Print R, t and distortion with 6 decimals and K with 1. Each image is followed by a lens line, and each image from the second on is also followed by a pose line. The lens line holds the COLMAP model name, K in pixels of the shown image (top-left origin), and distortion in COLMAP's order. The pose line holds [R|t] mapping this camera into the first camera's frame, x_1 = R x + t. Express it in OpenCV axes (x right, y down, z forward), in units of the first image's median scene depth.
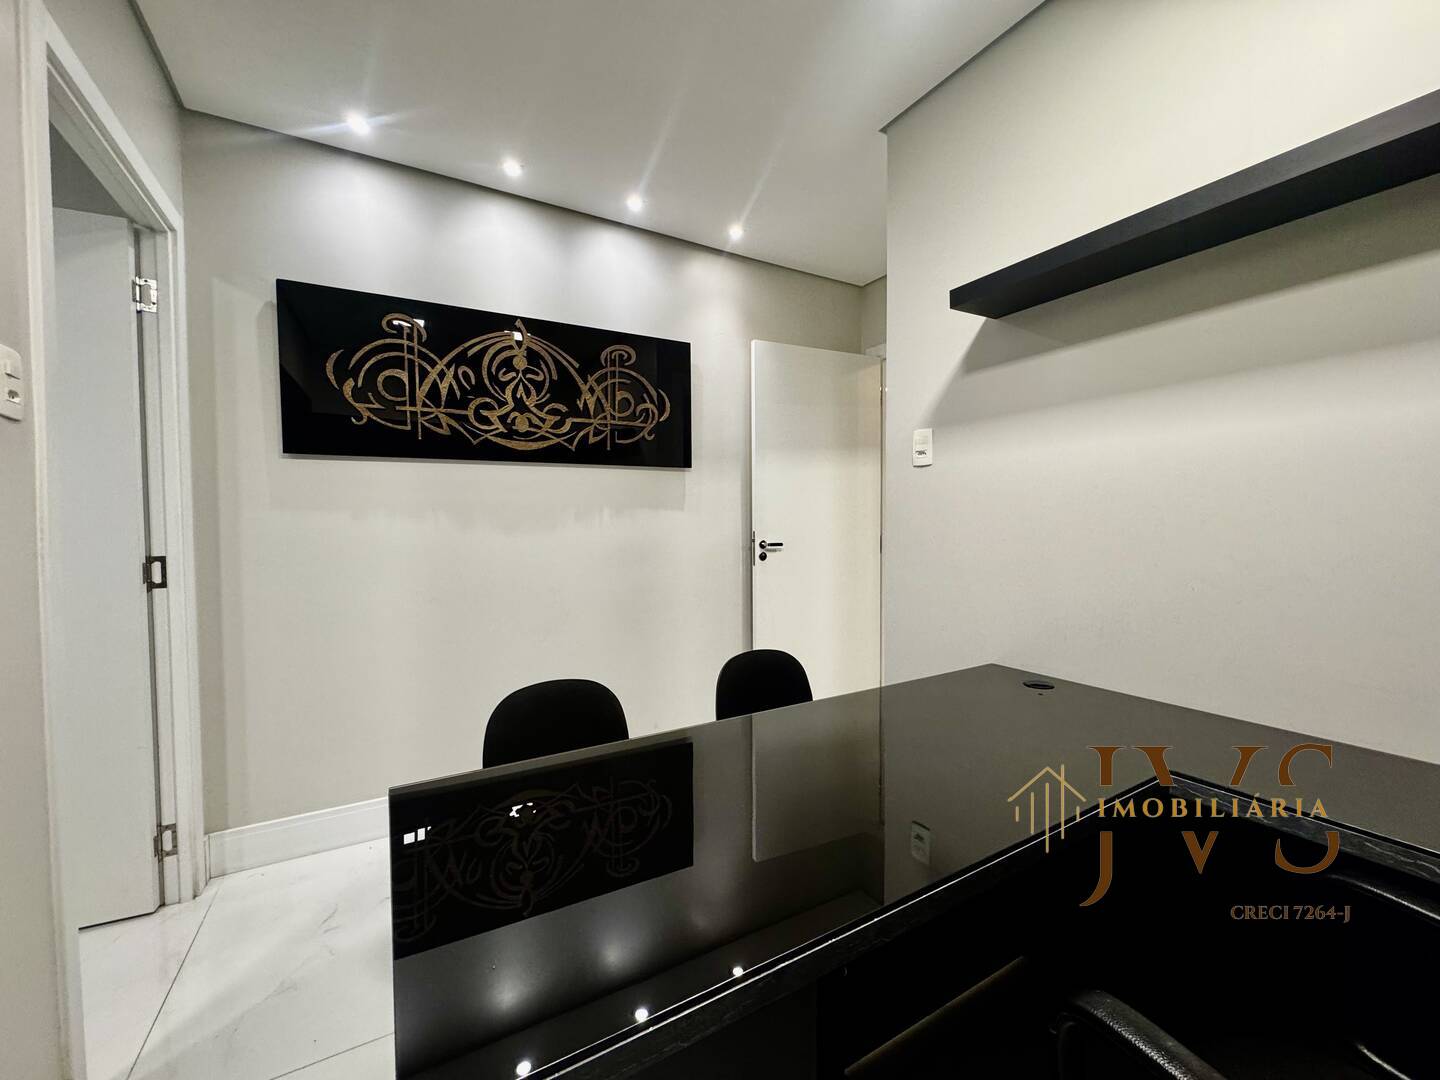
lens RADIAL K [[575.2, 0, 718.6], [0, 575.2, 539.5], [0, 0, 1]] dist [-0.003825, 0.000340]
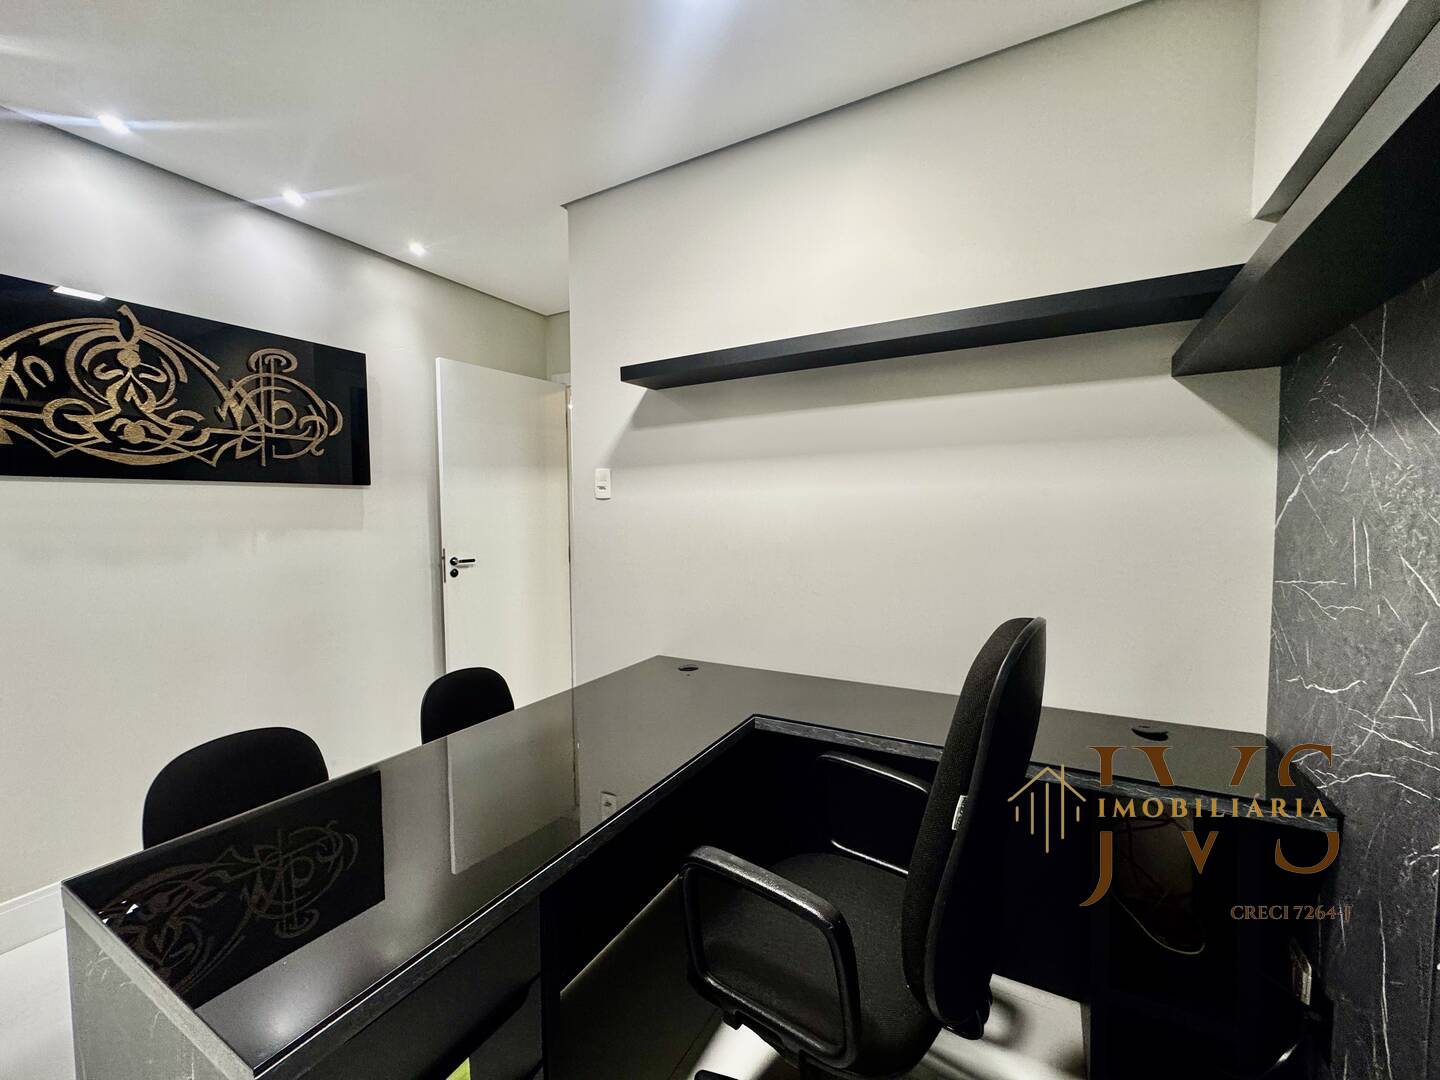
lens RADIAL K [[575.2, 0, 718.4], [0, 575.2, 539.1], [0, 0, 1]] dist [-0.003825, 0.000340]
pose [[0.862319, -0.025517, 0.505721, -0.040446], [0.020859, 0.999672, 0.014873, -0.045262], [-0.505935, -0.002276, 0.862569, -0.134307]]
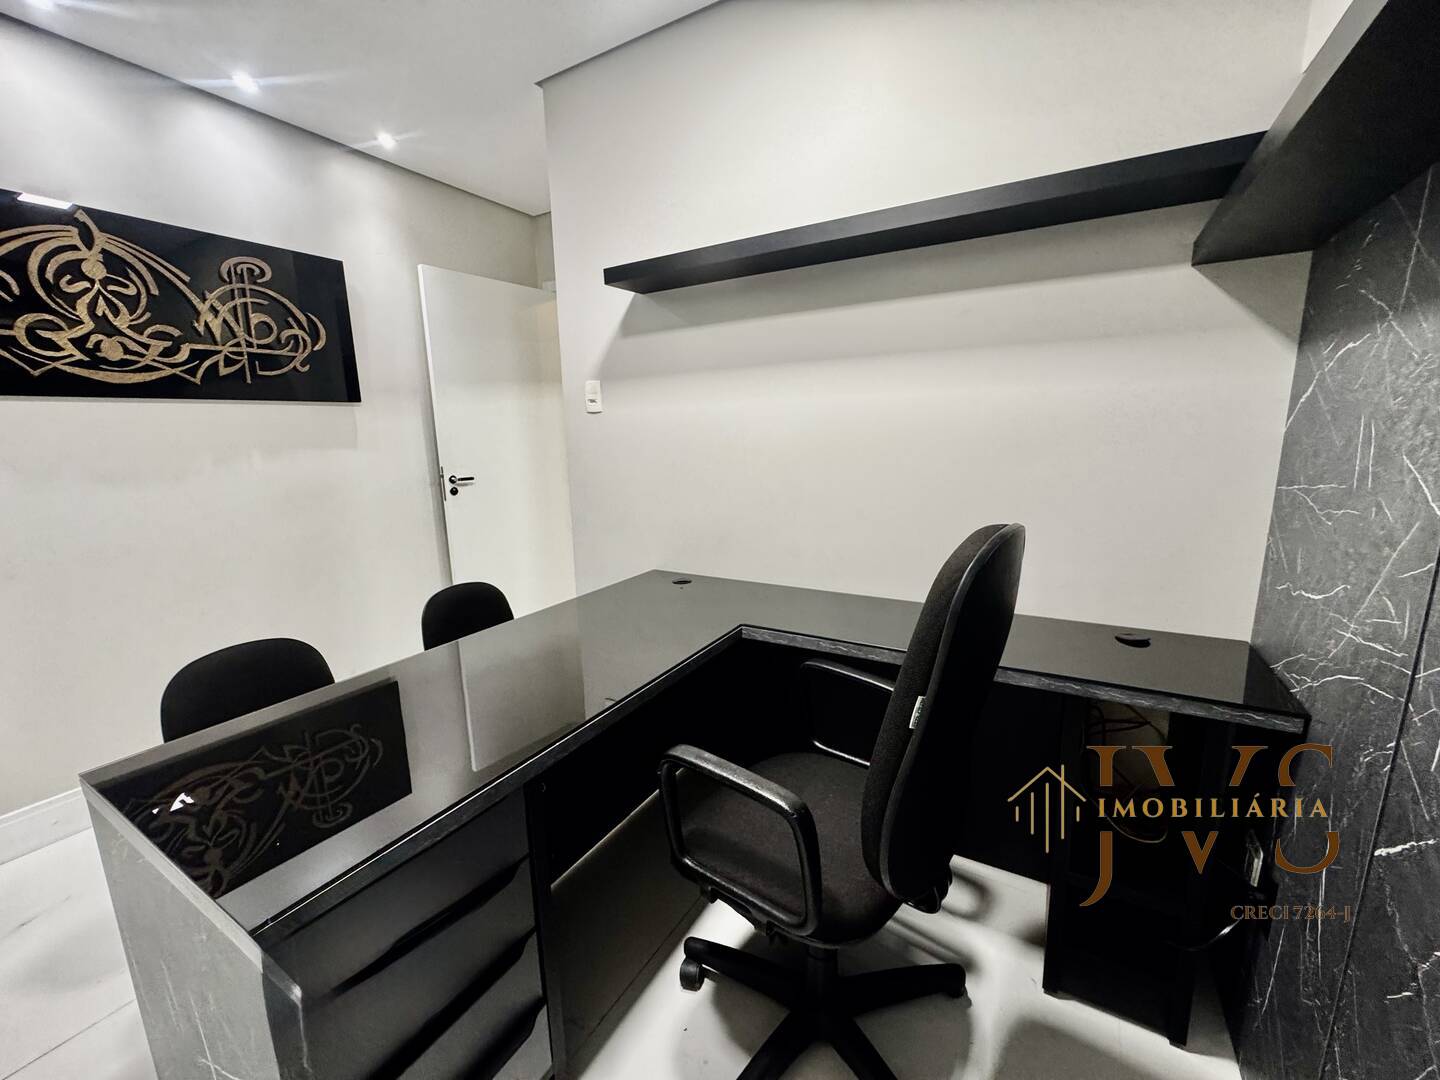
lens RADIAL K [[575.2, 0, 718.1], [0, 575.2, 538.6], [0, 0, 1]] dist [-0.003825, 0.000340]
pose [[0.873043, -0.102655, 0.476715, -0.010278], [0.032247, 0.987605, 0.153613, -0.036482], [-0.486575, -0.118738, 0.865532, -0.142800]]
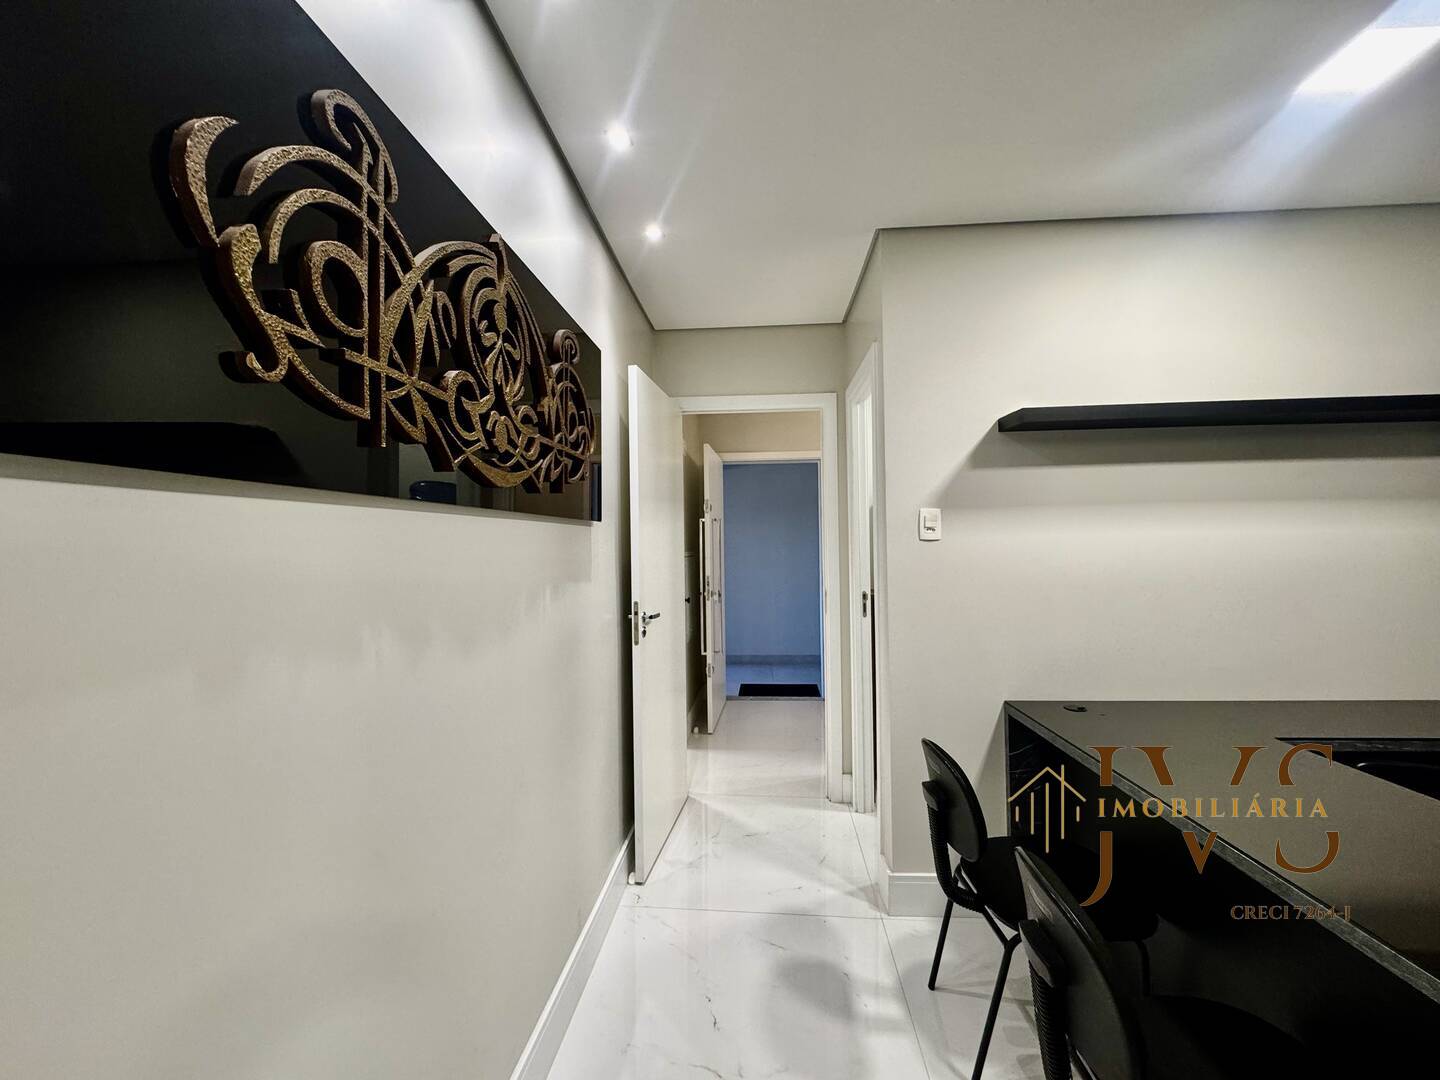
lens RADIAL K [[575.2, 0, 719.4], [0, 575.2, 538.7], [0, 0, 1]] dist [-0.003825, 0.000340]
pose [[0.565726, 0.008072, 0.824554, -0.665419], [0.038919, 0.998576, -0.036478, -0.085515], [-0.823674, 0.052727, 0.564607, 0.567654]]
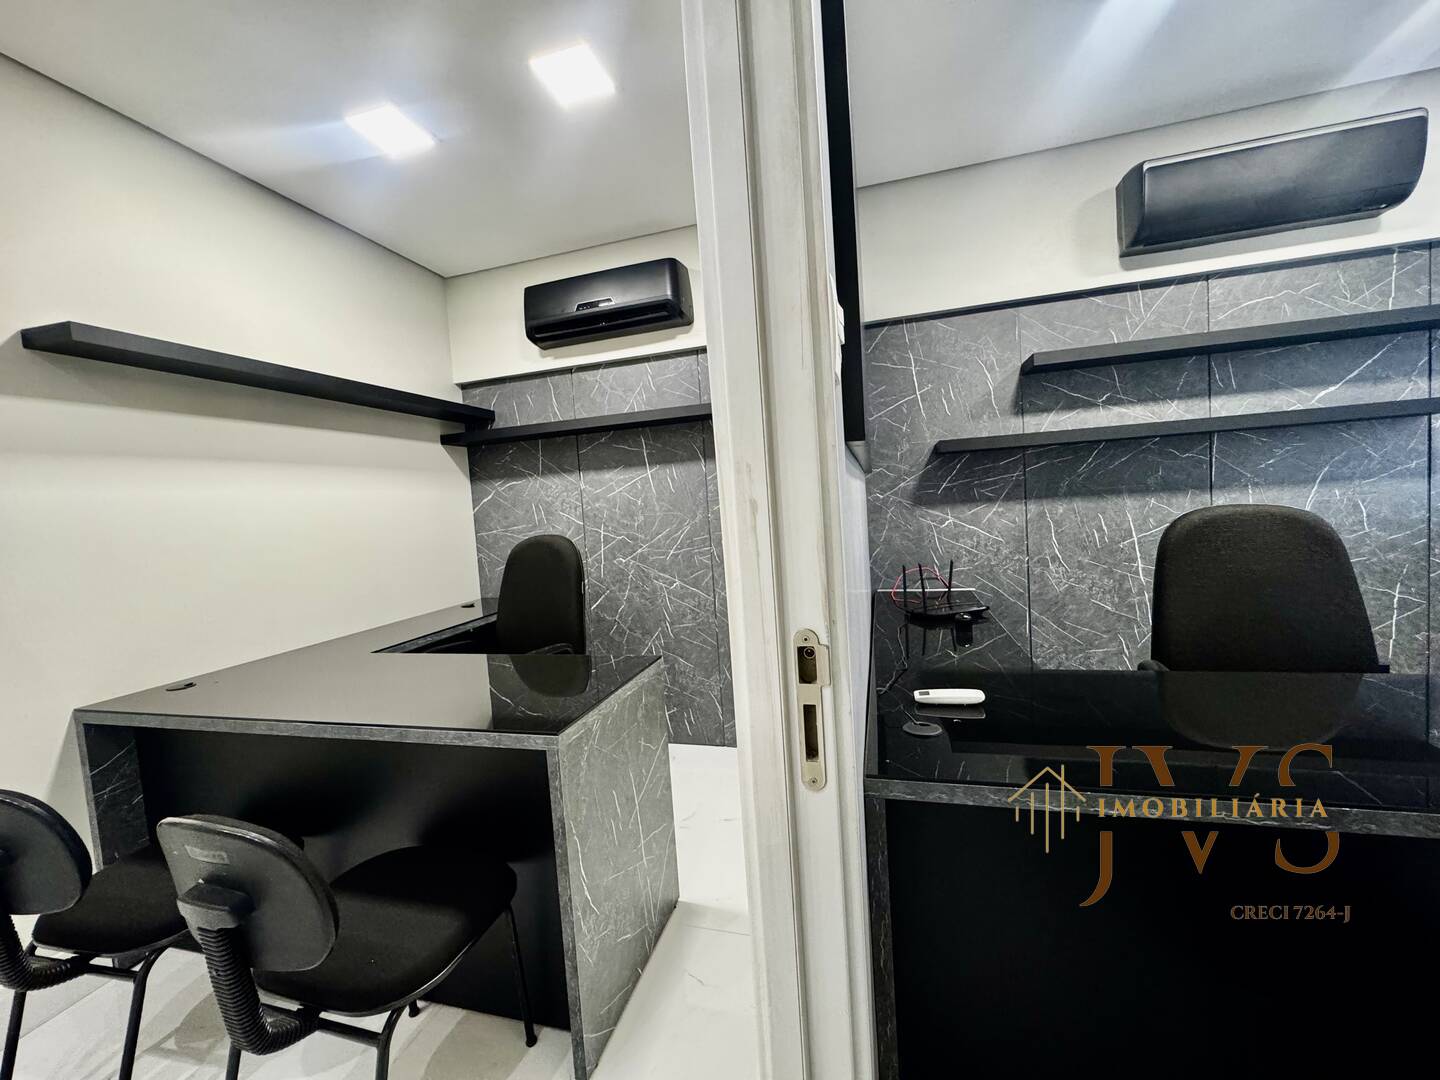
lens RADIAL K [[575.2, 0, 718.3], [0, 575.2, 539.1], [0, 0, 1]] dist [-0.003825, 0.000340]
pose [[-0.694801, 0.007756, 0.719160, -0.689941], [0.094421, 0.992271, 0.080521, -0.029659], [-0.712977, 0.123850, -0.690163, 0.620608]]
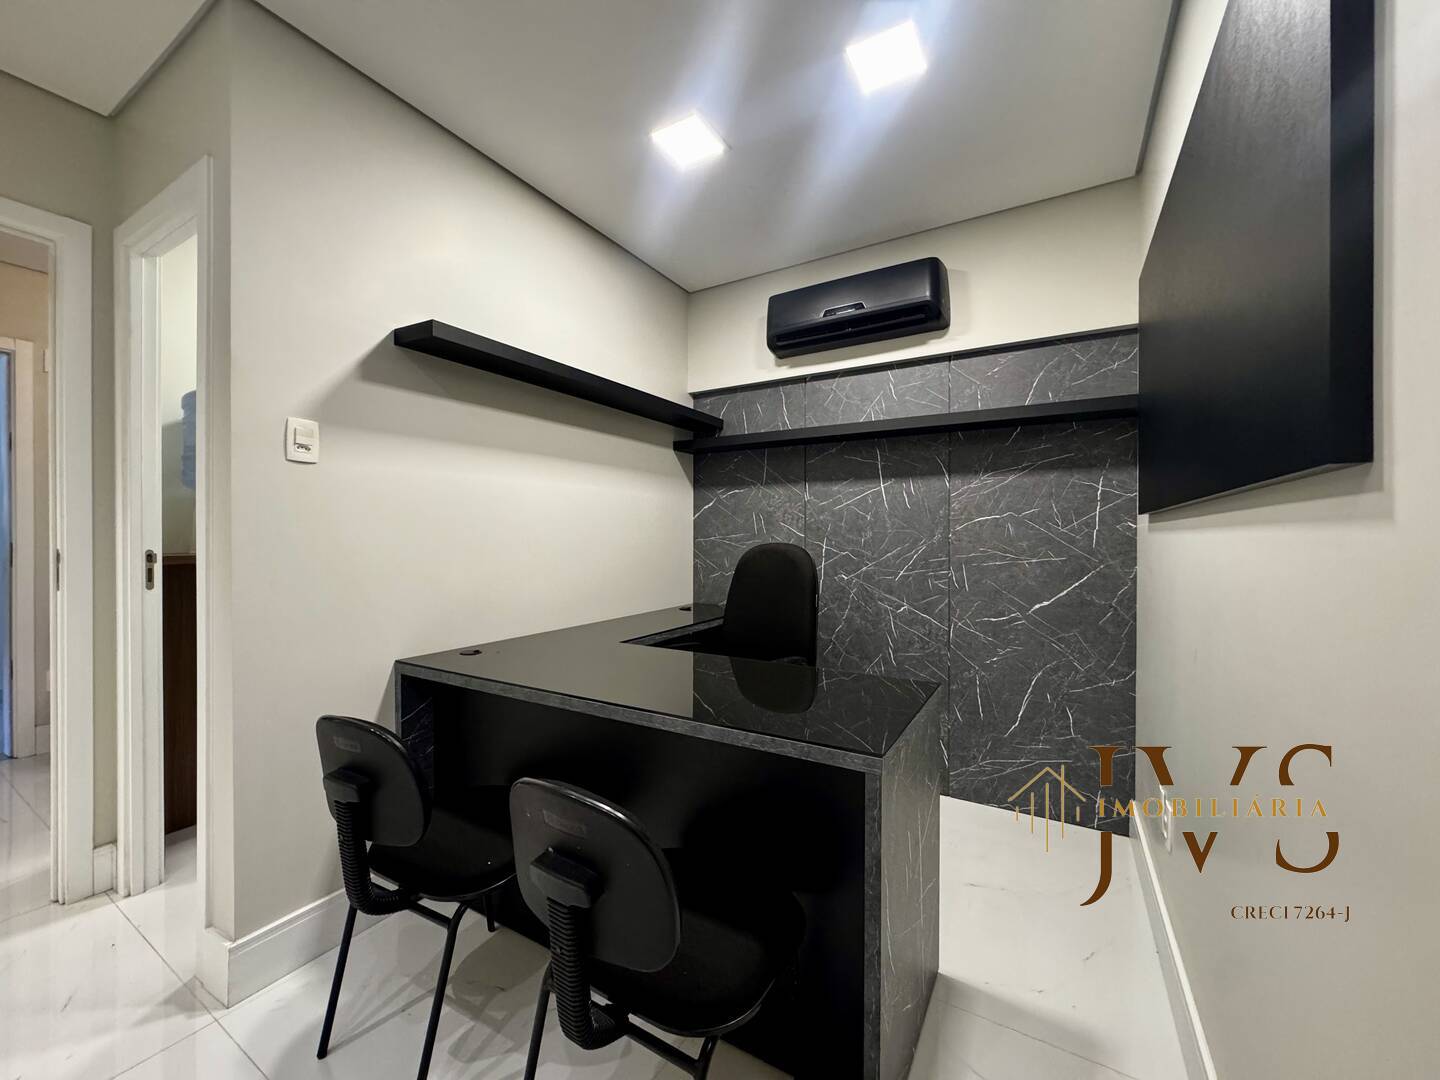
lens RADIAL K [[575.2, 0, 718.1], [0, 575.2, 538.8], [0, 0, 1]] dist [-0.003825, 0.000340]
pose [[-0.485081, -0.000872, 0.874469, -0.549385], [0.029718, 0.999405, 0.017481, -0.009811], [-0.873964, 0.034467, -0.484767, 0.712223]]
